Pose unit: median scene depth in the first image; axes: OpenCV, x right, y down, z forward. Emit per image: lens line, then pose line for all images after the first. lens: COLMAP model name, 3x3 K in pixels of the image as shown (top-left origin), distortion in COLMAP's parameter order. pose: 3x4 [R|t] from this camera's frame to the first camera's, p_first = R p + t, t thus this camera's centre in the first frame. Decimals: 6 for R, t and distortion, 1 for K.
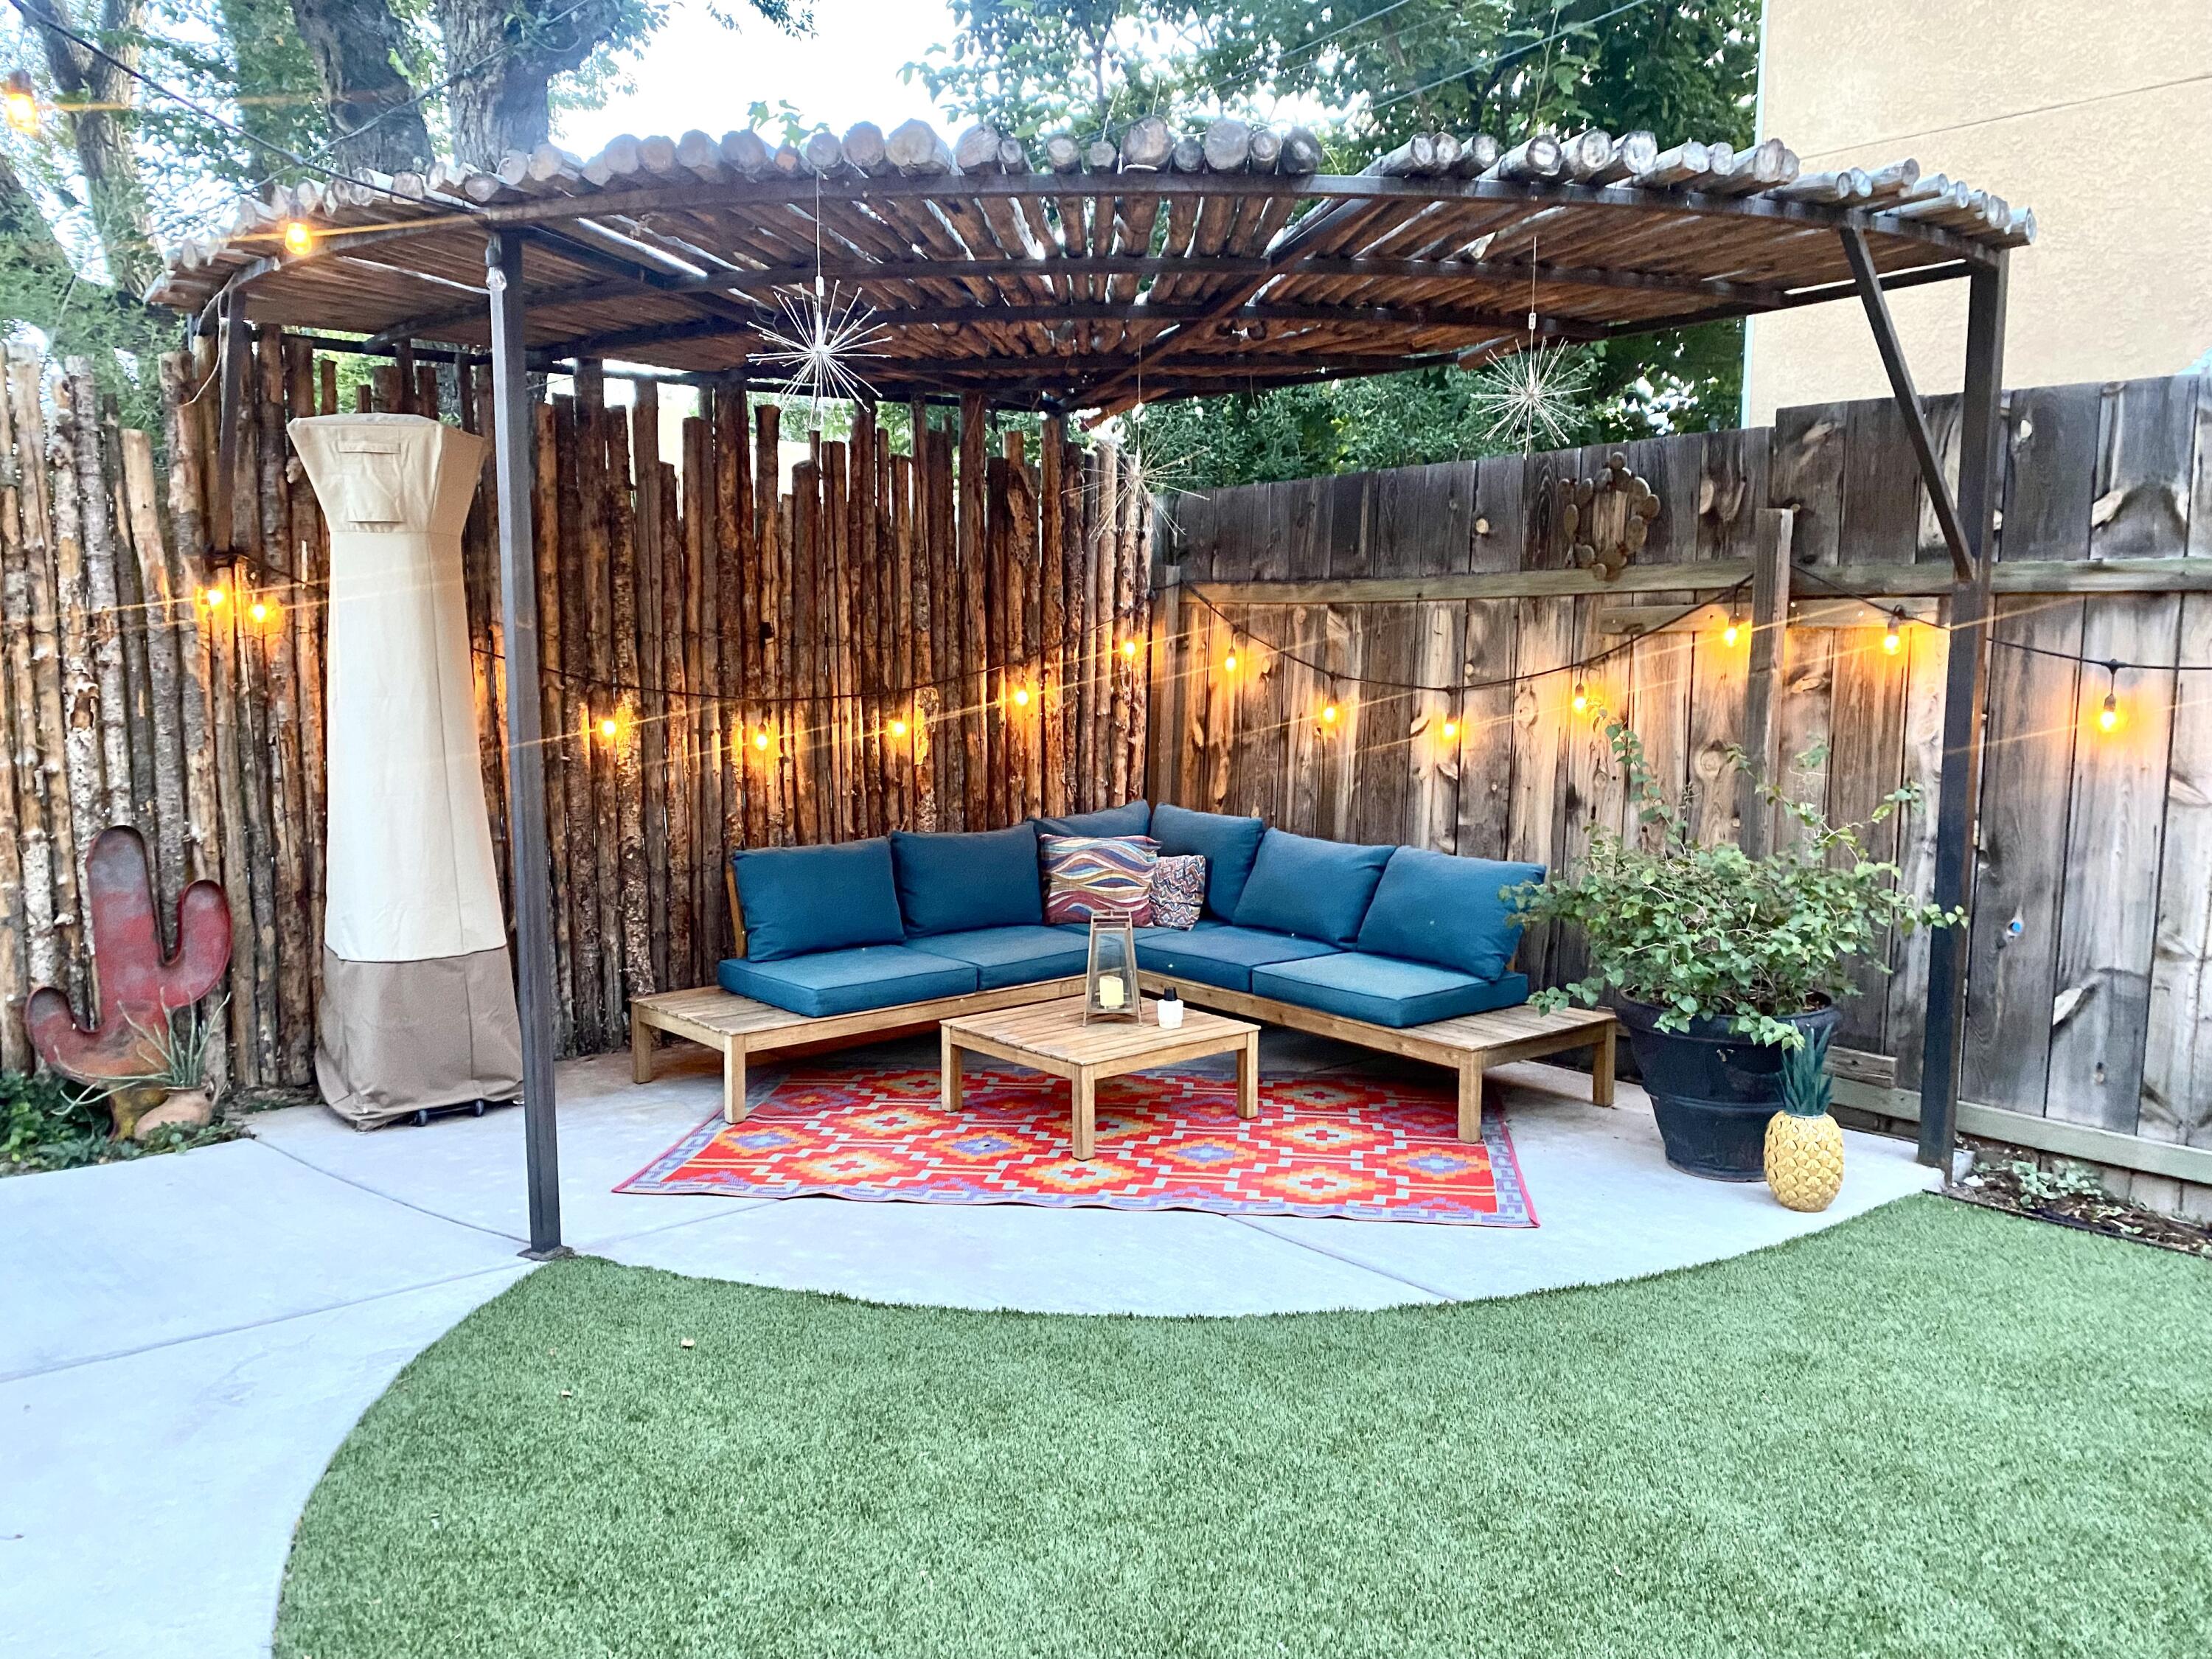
lens RADIAL K [[1679.2, 0, 1106.0], [0, 1679.2, 829.5], [0, 0, 1]] dist [0.037180, -0.053929]
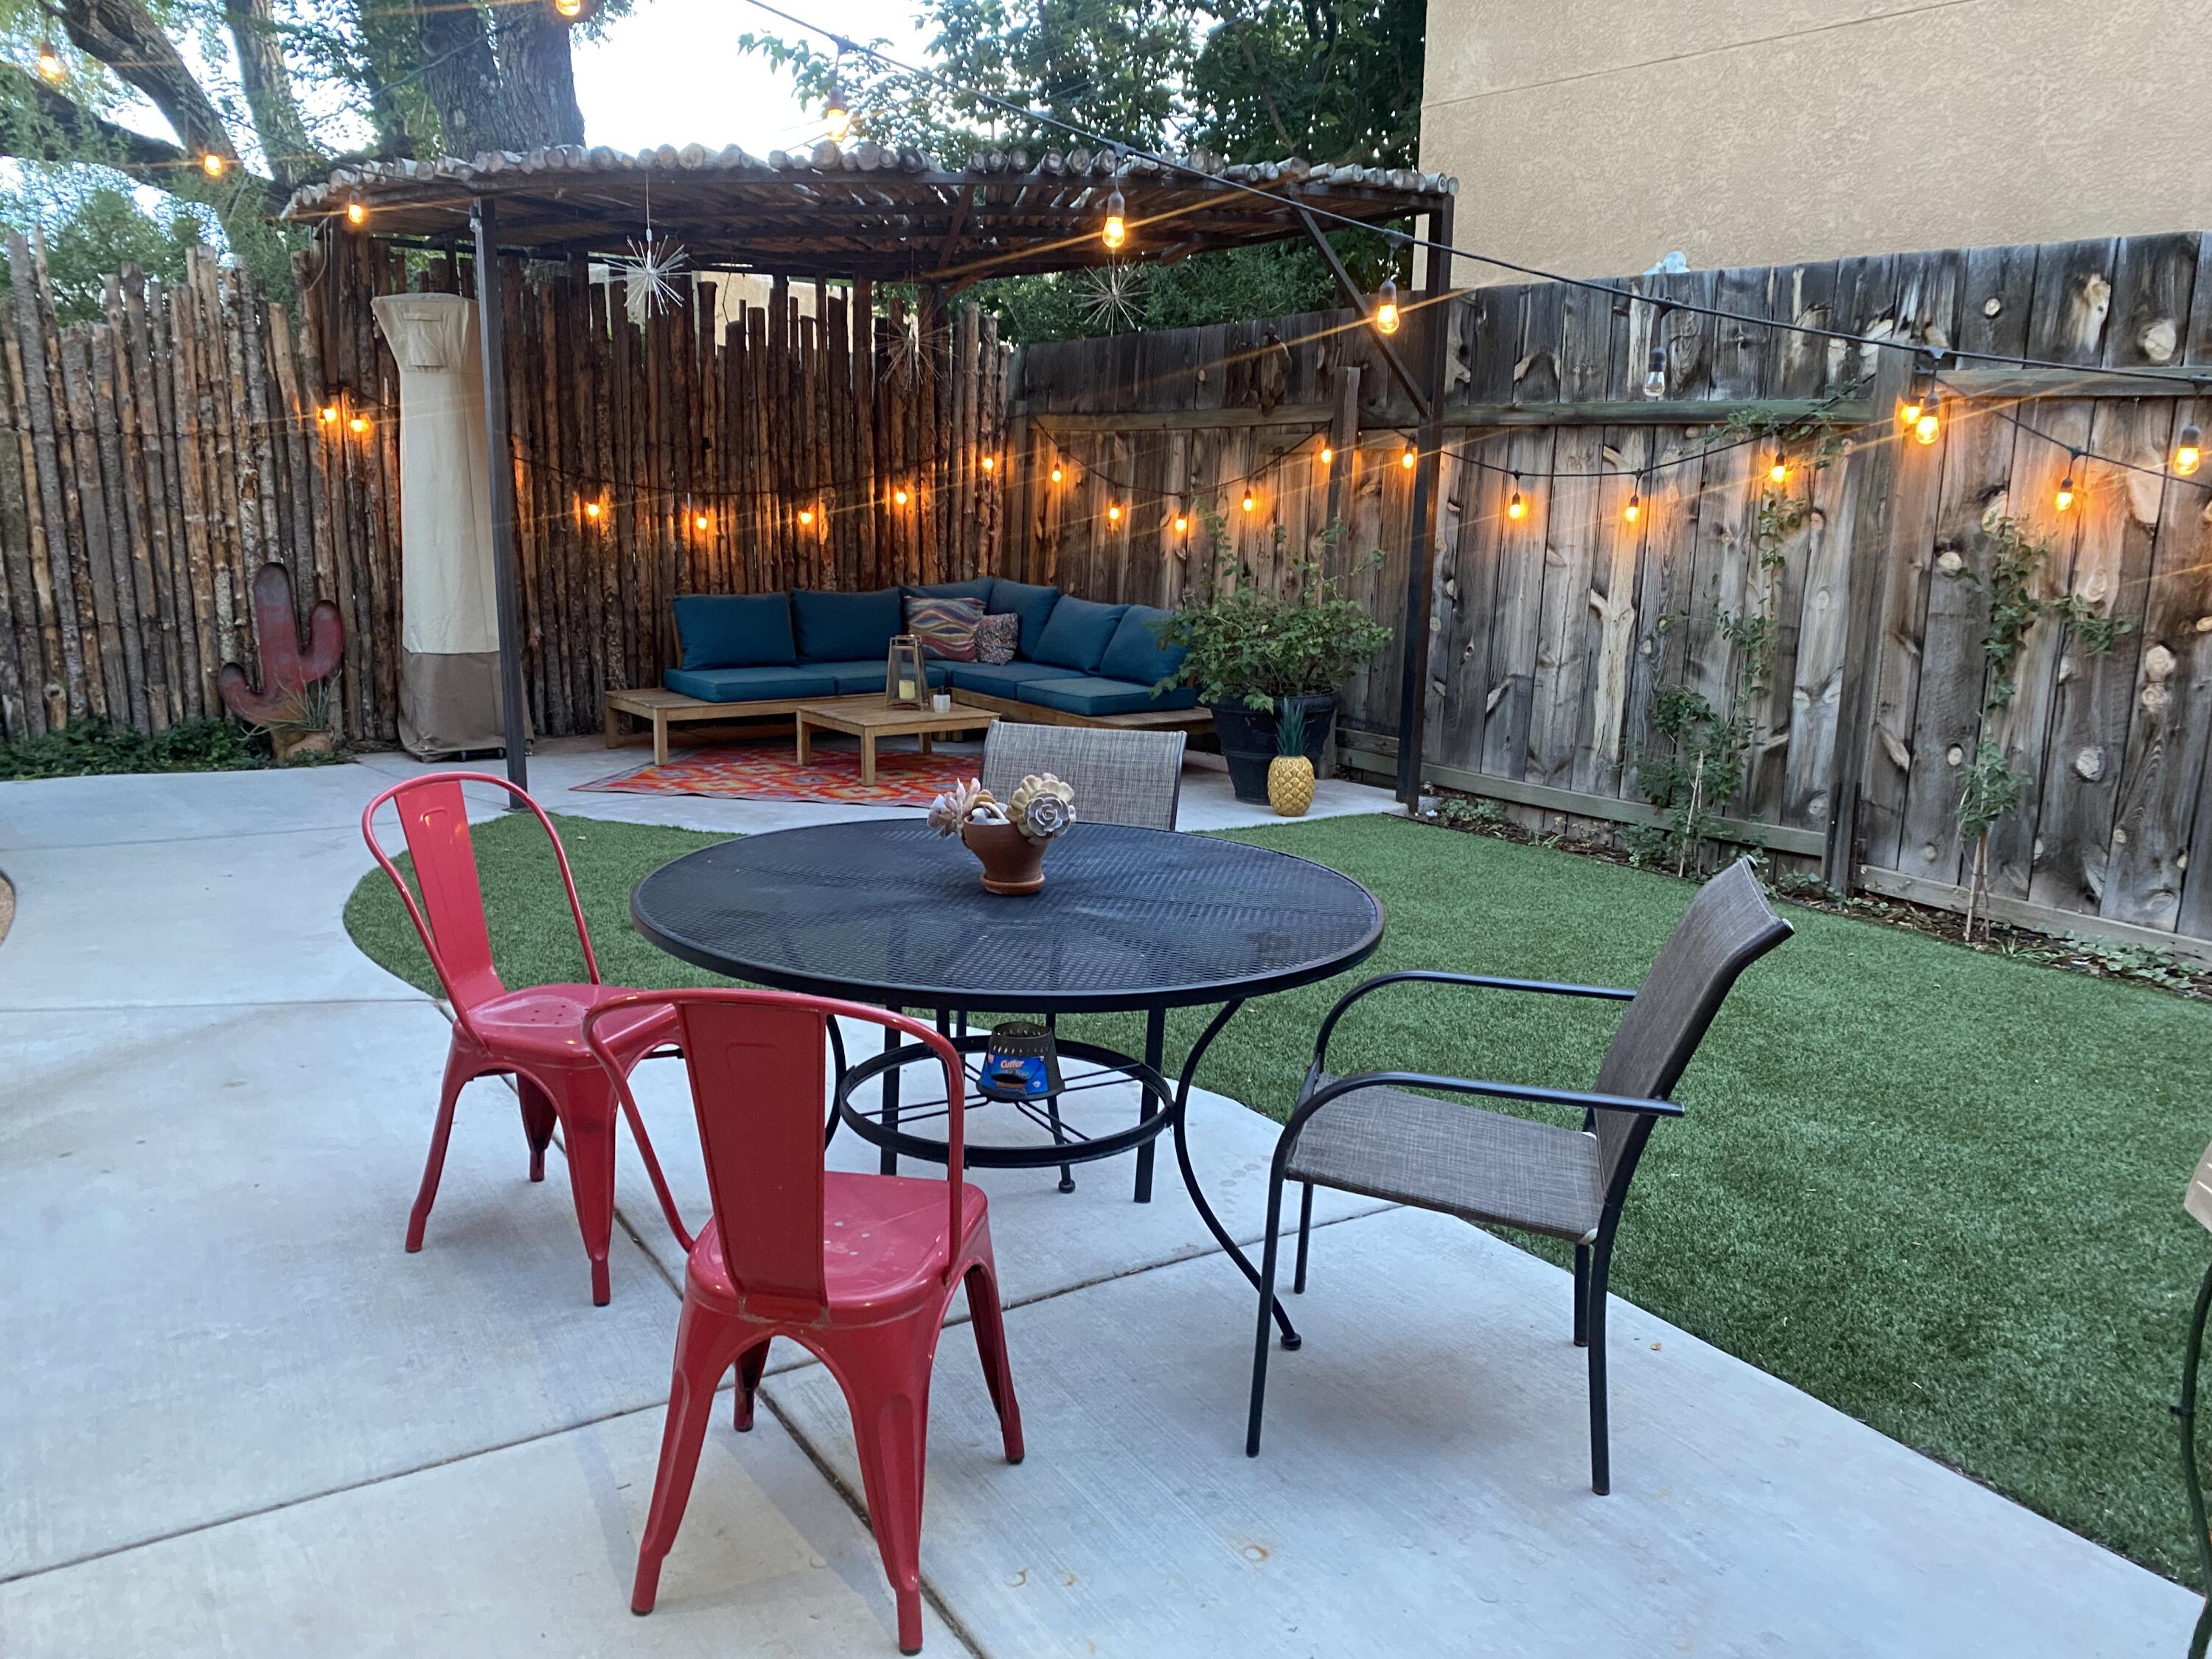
lens RADIAL K [[1683.0, 0, 1106.0], [0, 1683.0, 829.5], [0, 0, 1]] dist [0.035214, -0.079917]
pose [[0.997031, 0.030101, -0.070875, 0.281994], [-0.023363, 0.995294, 0.094041, 0.073320], [0.073372, -0.092106, 0.993042, -0.481997]]
